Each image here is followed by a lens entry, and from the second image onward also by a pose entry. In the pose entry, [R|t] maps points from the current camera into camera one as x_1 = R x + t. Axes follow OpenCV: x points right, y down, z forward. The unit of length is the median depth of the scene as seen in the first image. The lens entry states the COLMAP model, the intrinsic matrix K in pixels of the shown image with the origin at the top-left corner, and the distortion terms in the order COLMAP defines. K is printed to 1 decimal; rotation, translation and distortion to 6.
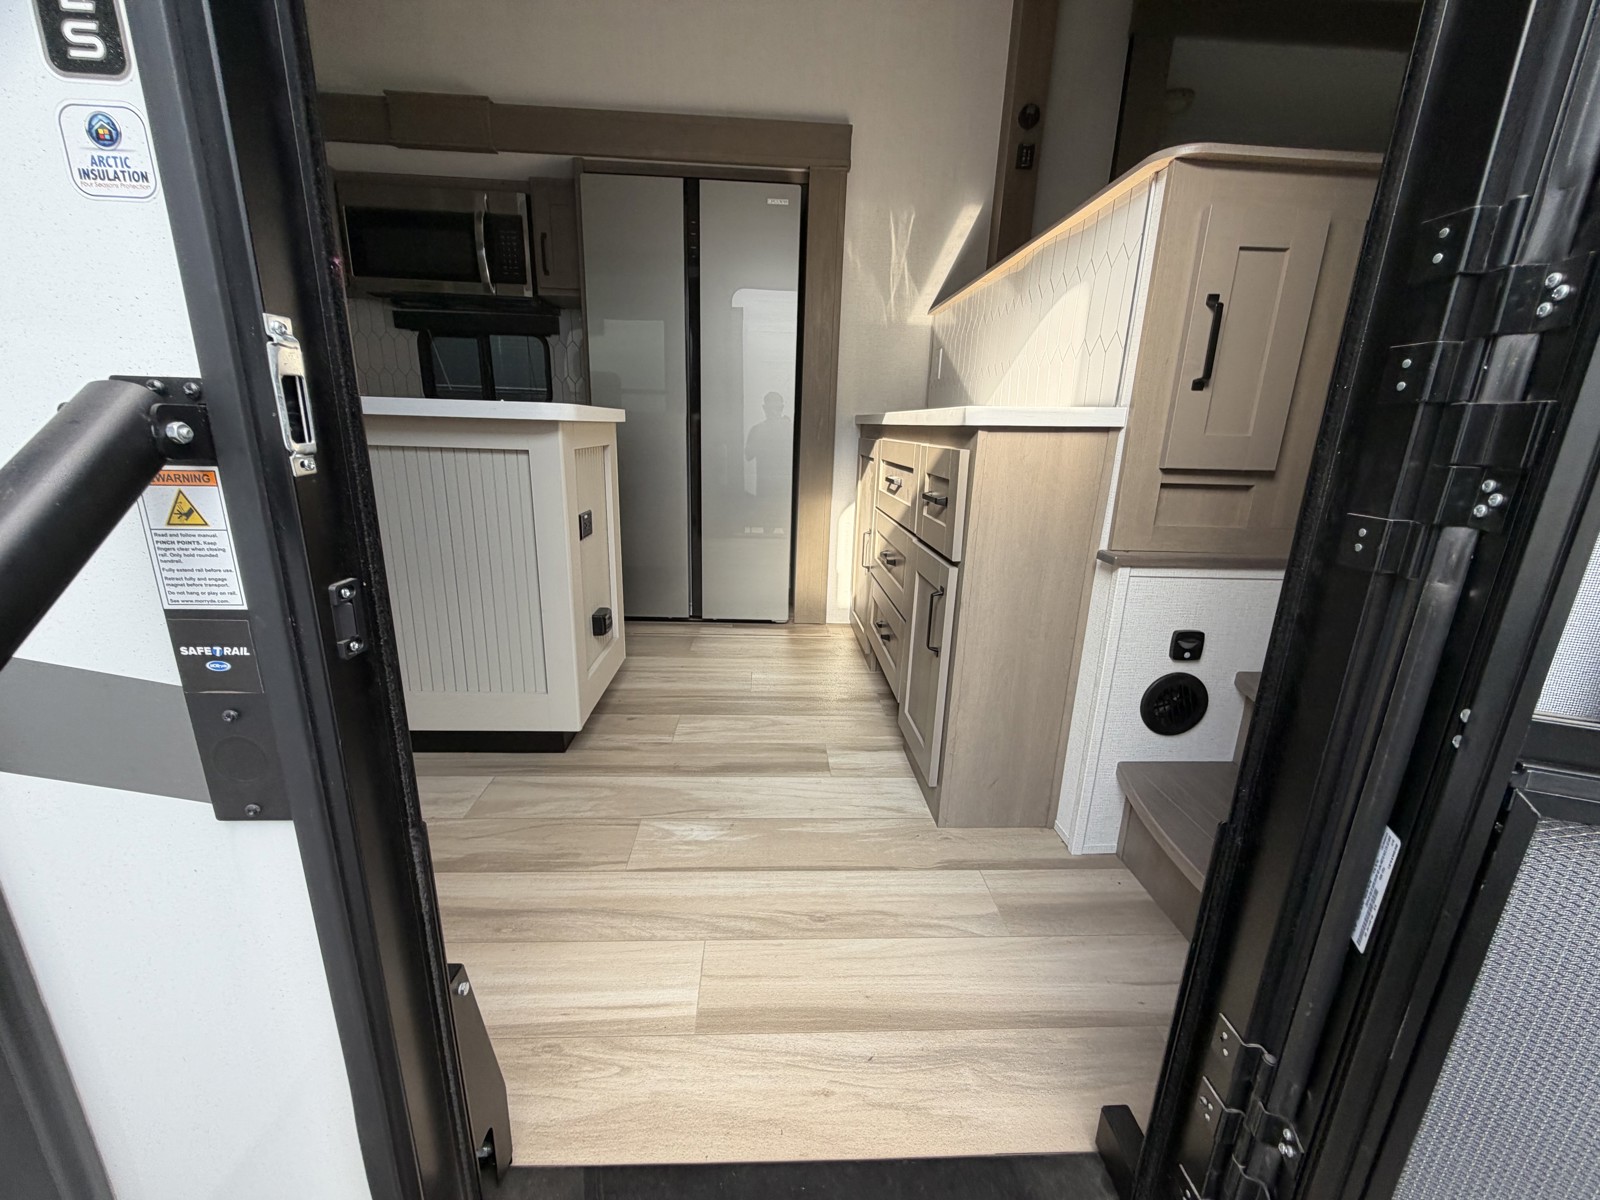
lens RADIAL K [[637.3, 0, 793.5], [0, 637.3, 599.3], [0, 0, 1]] dist [0.000749, -0.000146]
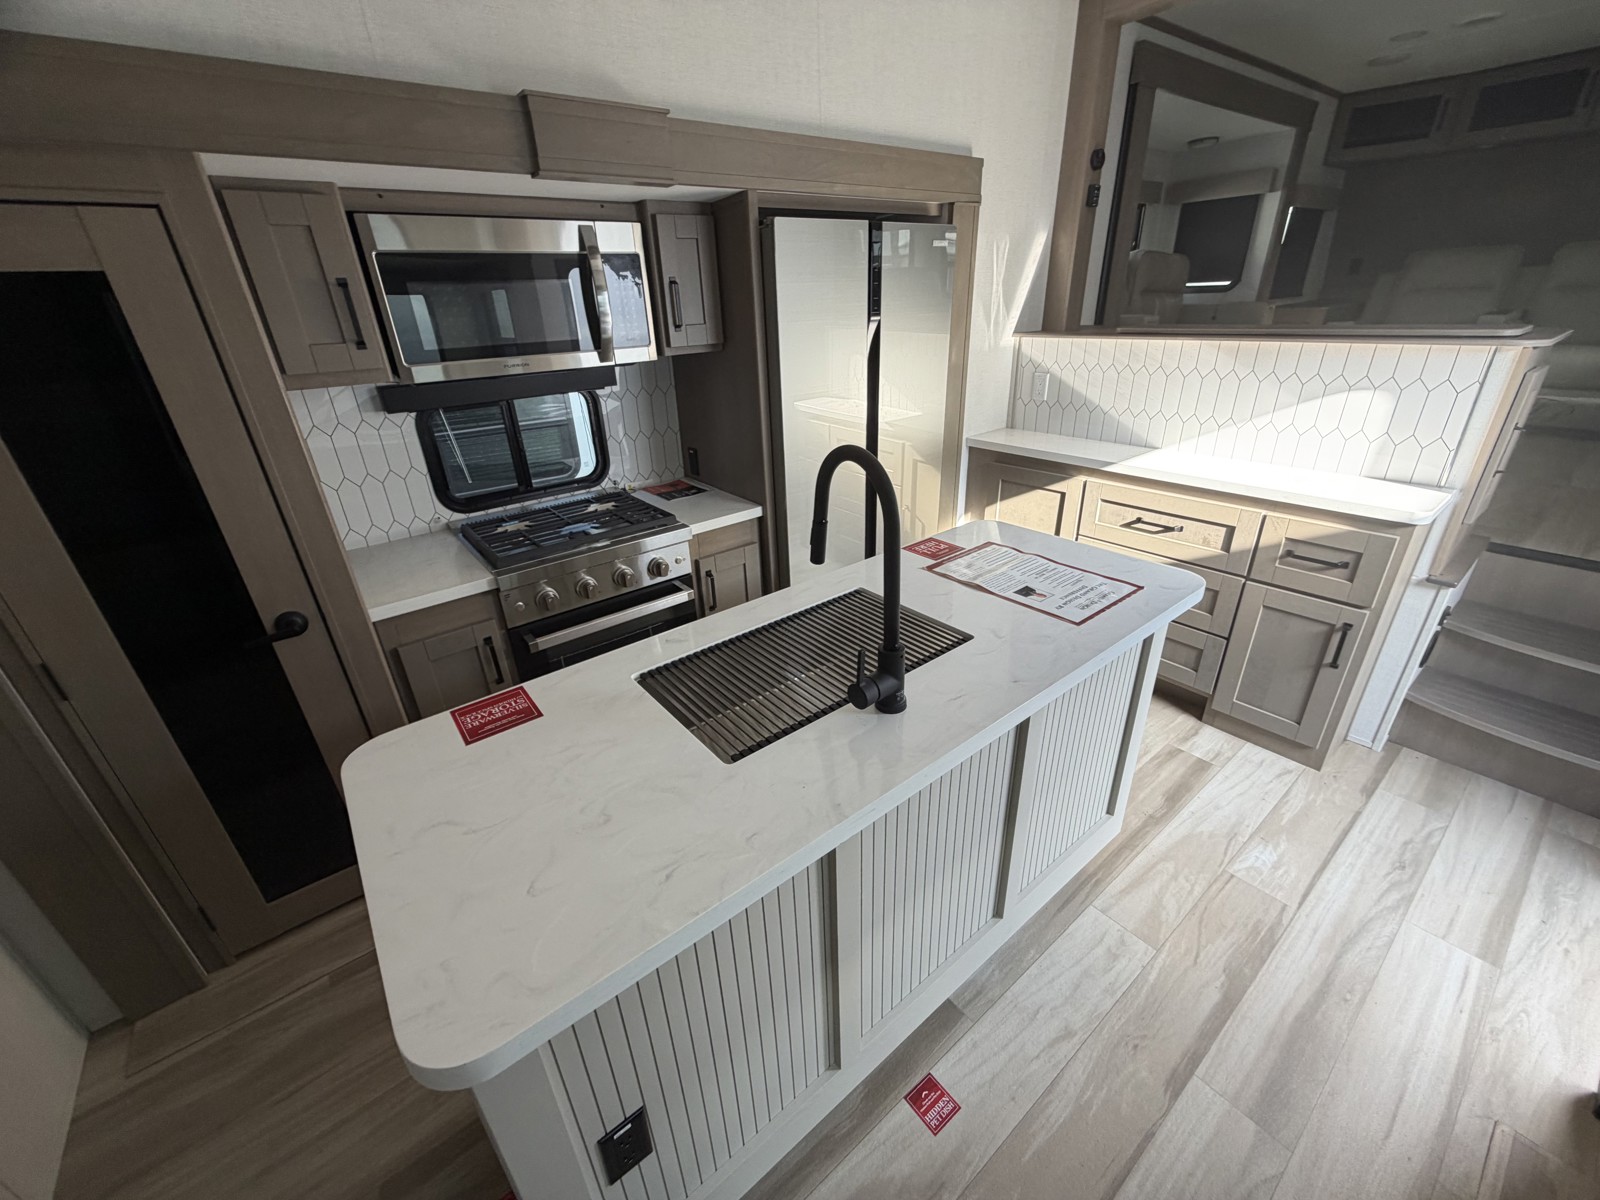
lens RADIAL K [[639.0, 0, 797.1], [0, 639.0, 602.9], [0, 0, 1]] dist [0.001338, 0.000384]
pose [[0.807845, -0.311102, 0.500602, -0.823416], [0.220703, 0.947225, 0.232499, -0.372443], [-0.546513, -0.077339, 0.833872, 0.270174]]
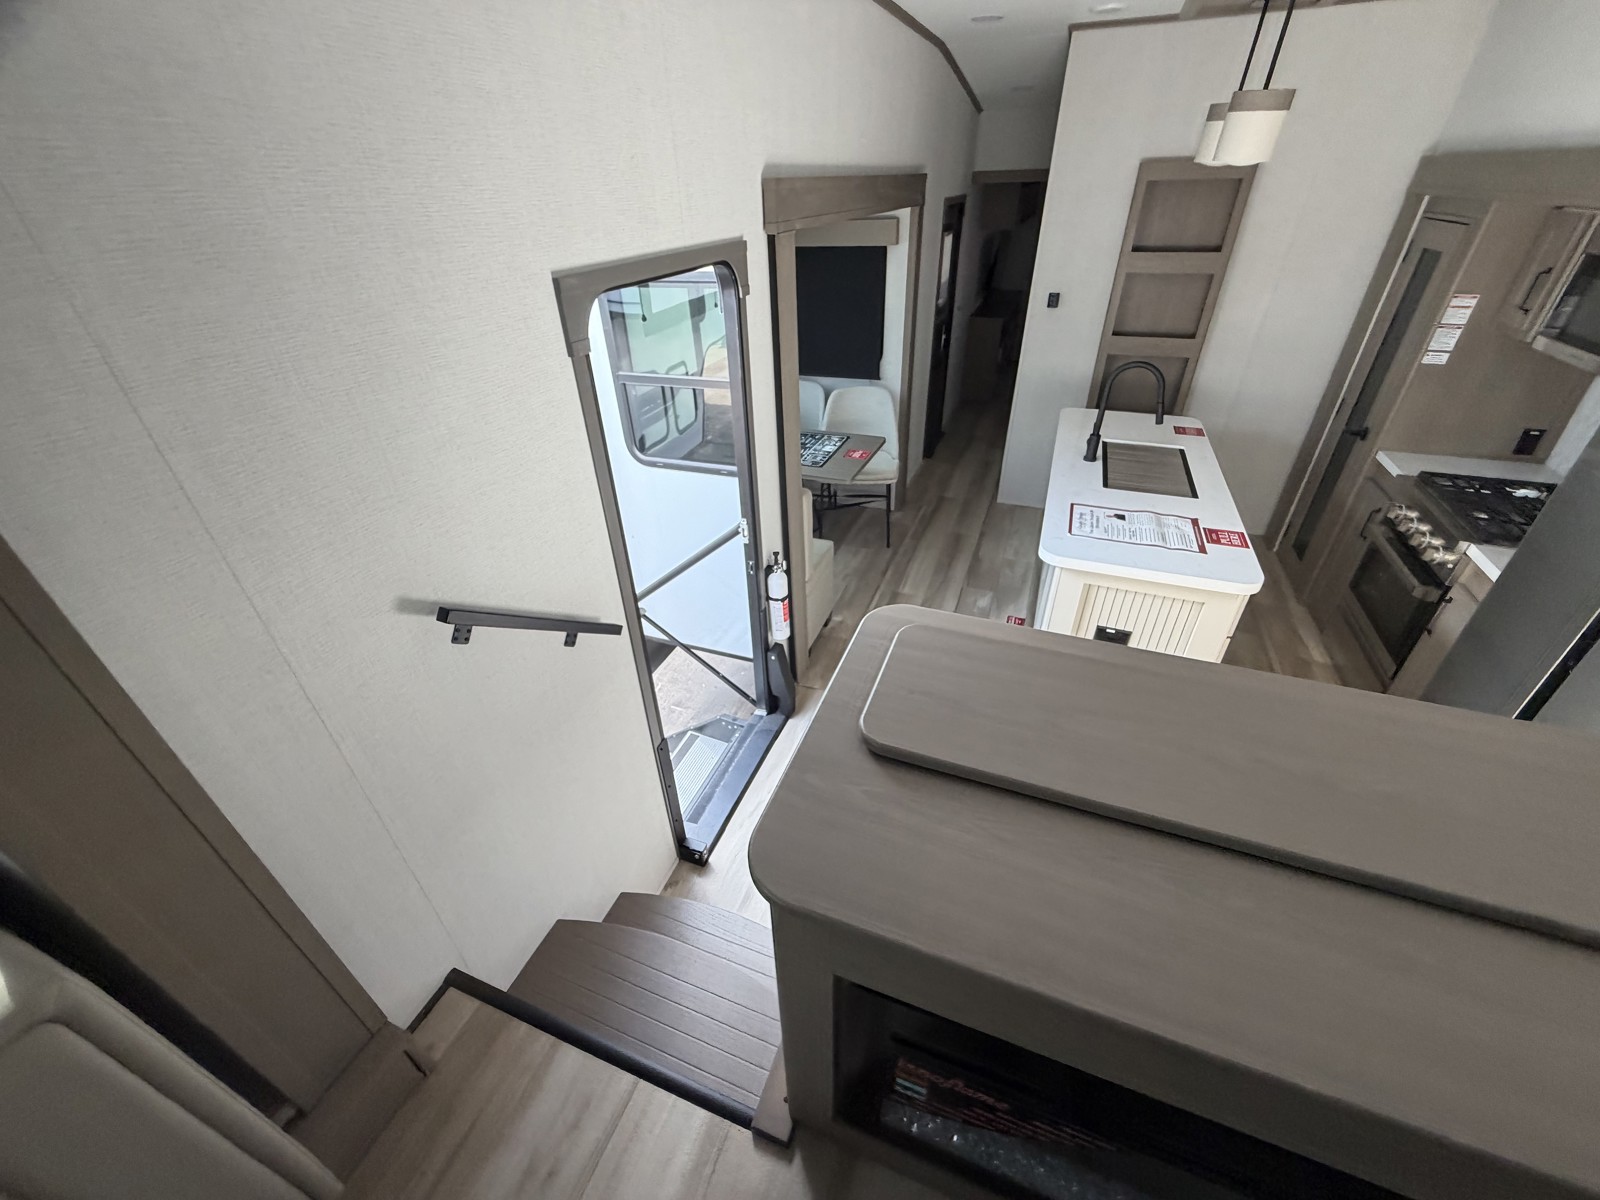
lens RADIAL K [[640.6, 0, 797.2], [0, 640.6, 598.3], [0, 0, 1]] dist [0.000392, 0.000529]
pose [[-0.402905, 0.484710, -0.776353, 0.624237], [-0.231876, 0.766516, 0.598905, -0.559412], [0.885382, 0.421319, -0.196441, 0.464134]]
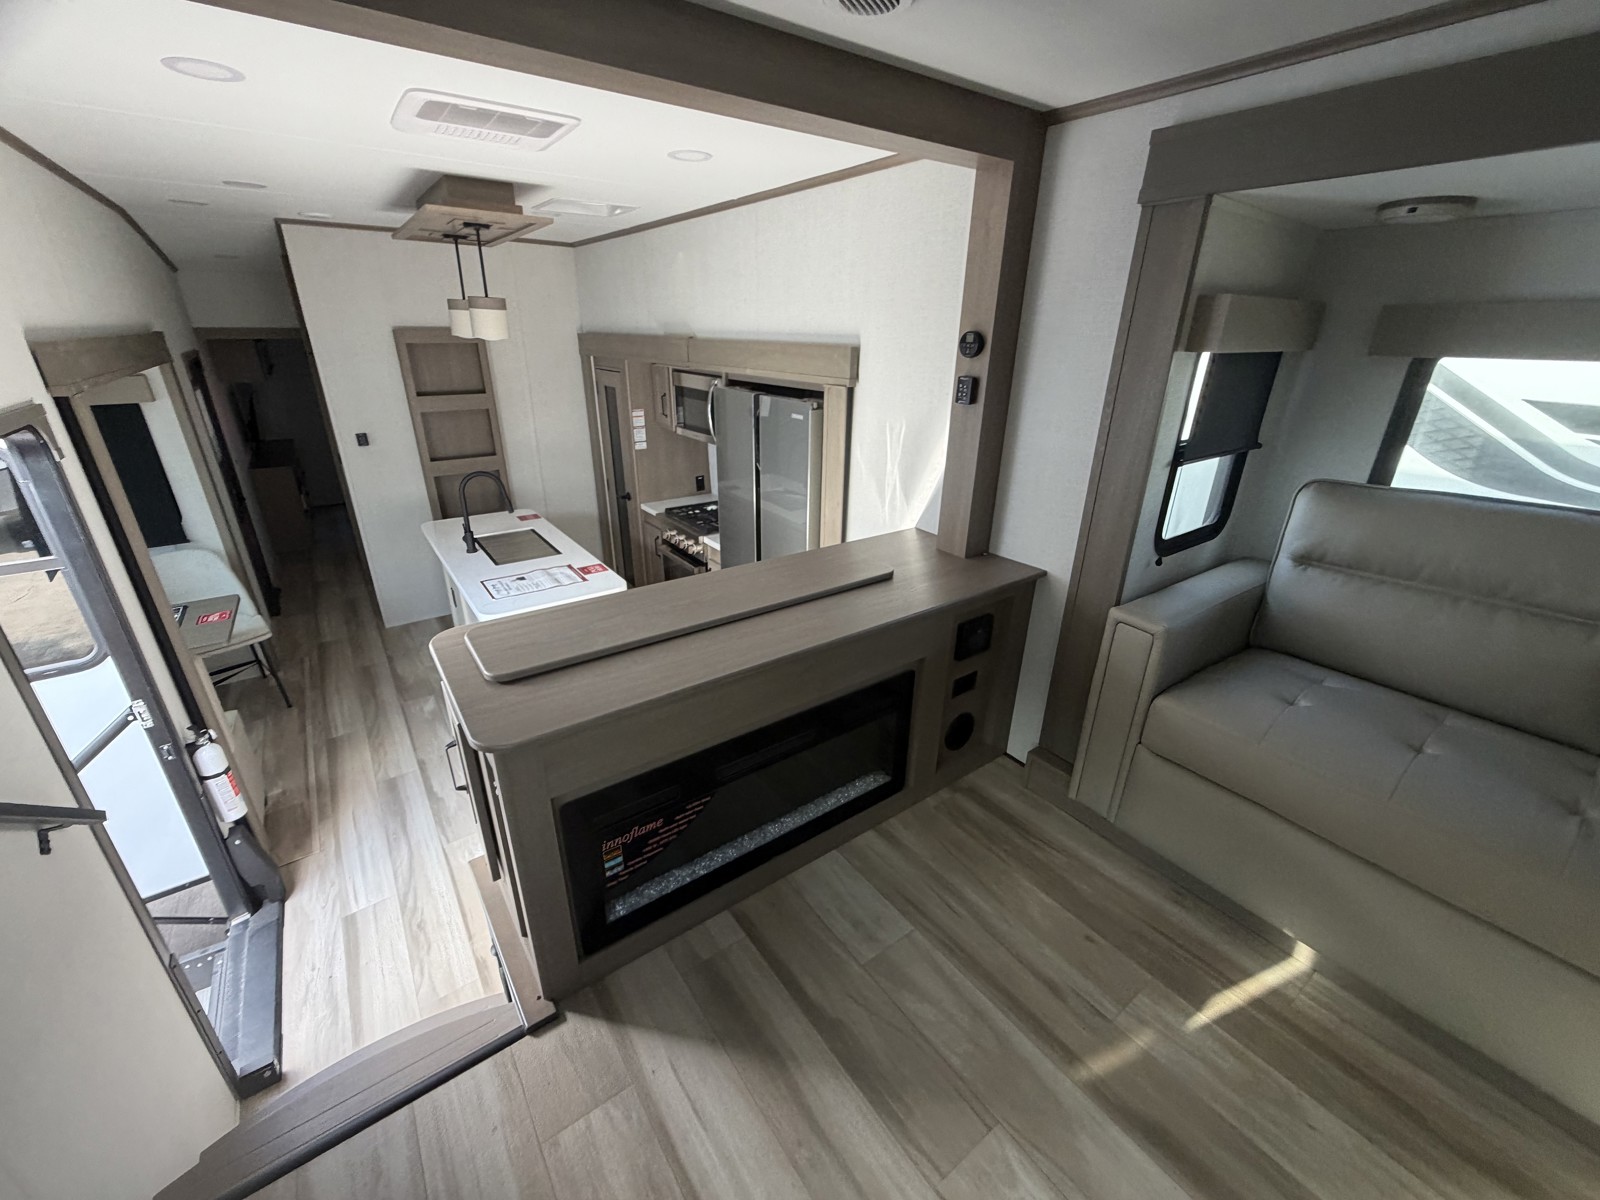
lens RADIAL K [[642.8, 0, 798.7], [0, 642.8, 599.0], [0, 0, 1]] dist [0.000608, 0.000501]
pose [[0.555756, 0.301346, -0.774807, 0.922023], [-0.218368, 0.952180, 0.213700, -0.544023], [0.802154, 0.050429, 0.594984, 0.340591]]
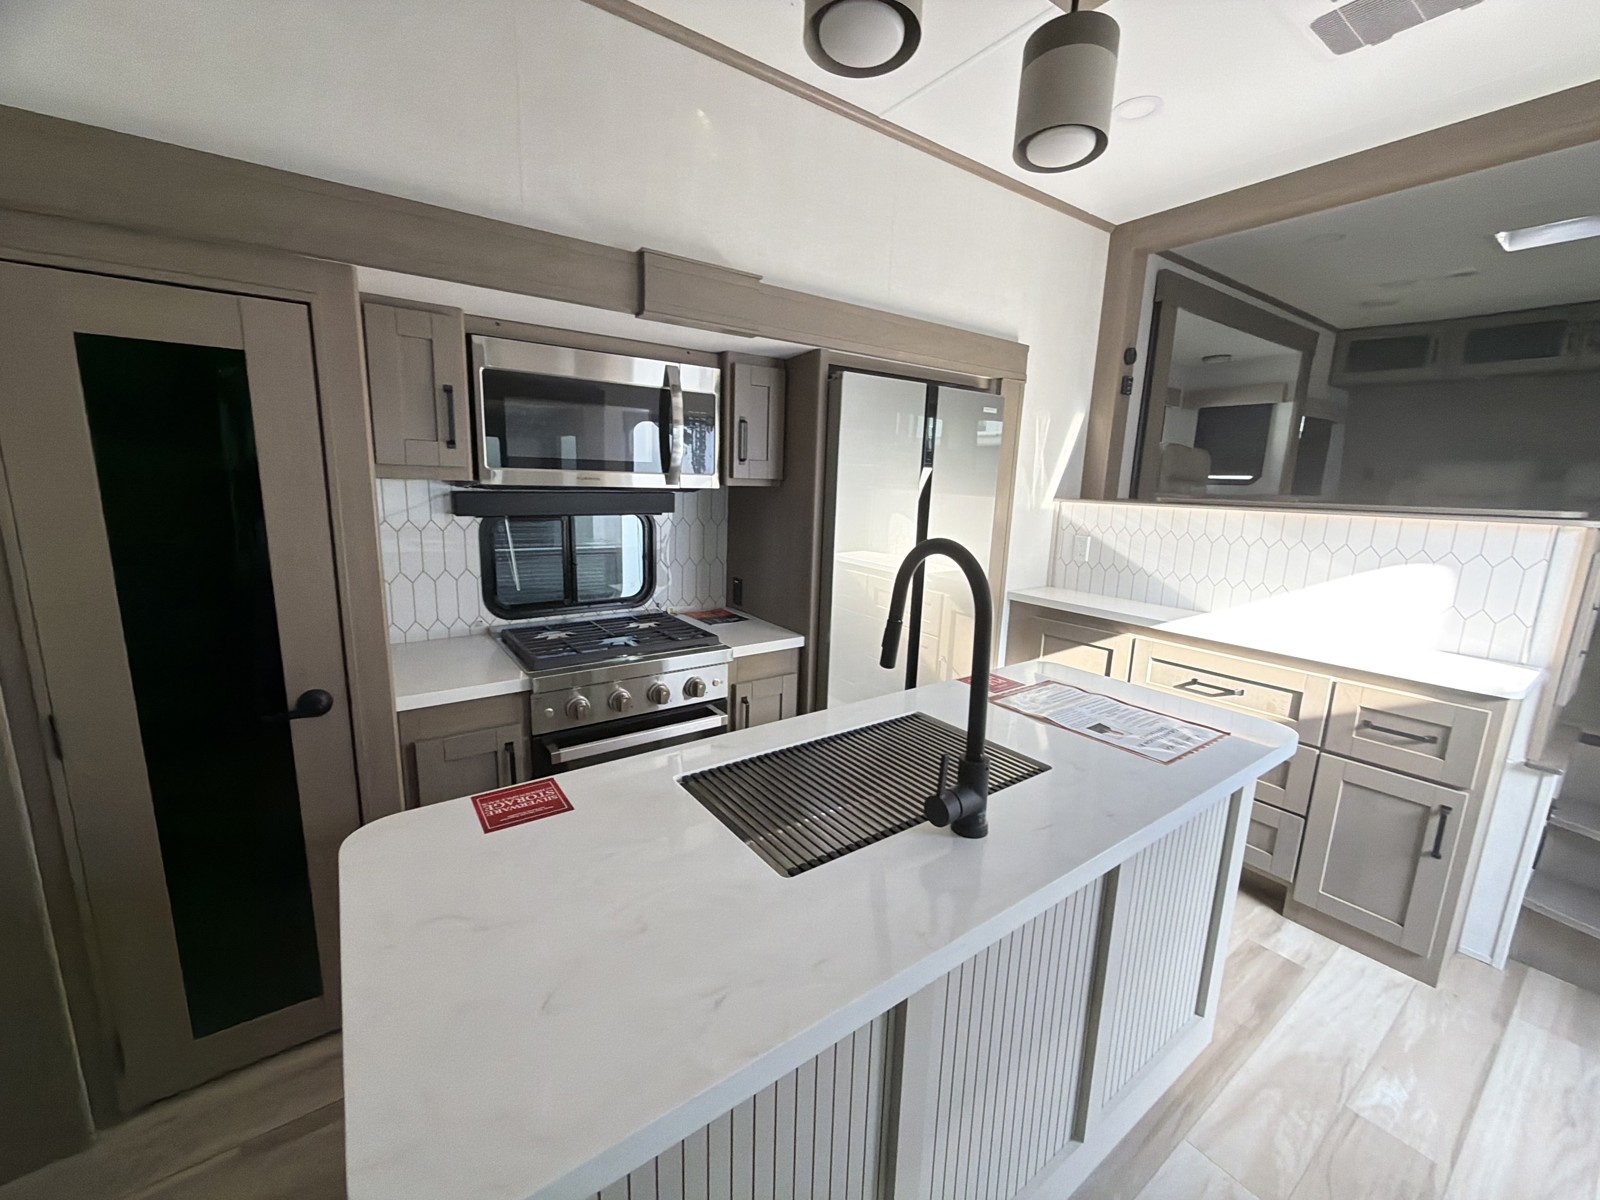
lens RADIAL K [[641.3, 0, 800.0], [0, 641.3, 600.0], [0, 0, 1]] dist [0.000686, -0.000005]
pose [[0.835644, -0.111338, 0.537869, -0.850229], [0.144238, 0.989355, -0.019296, -0.334692], [-0.529995, 0.093706, 0.842808, 0.309214]]
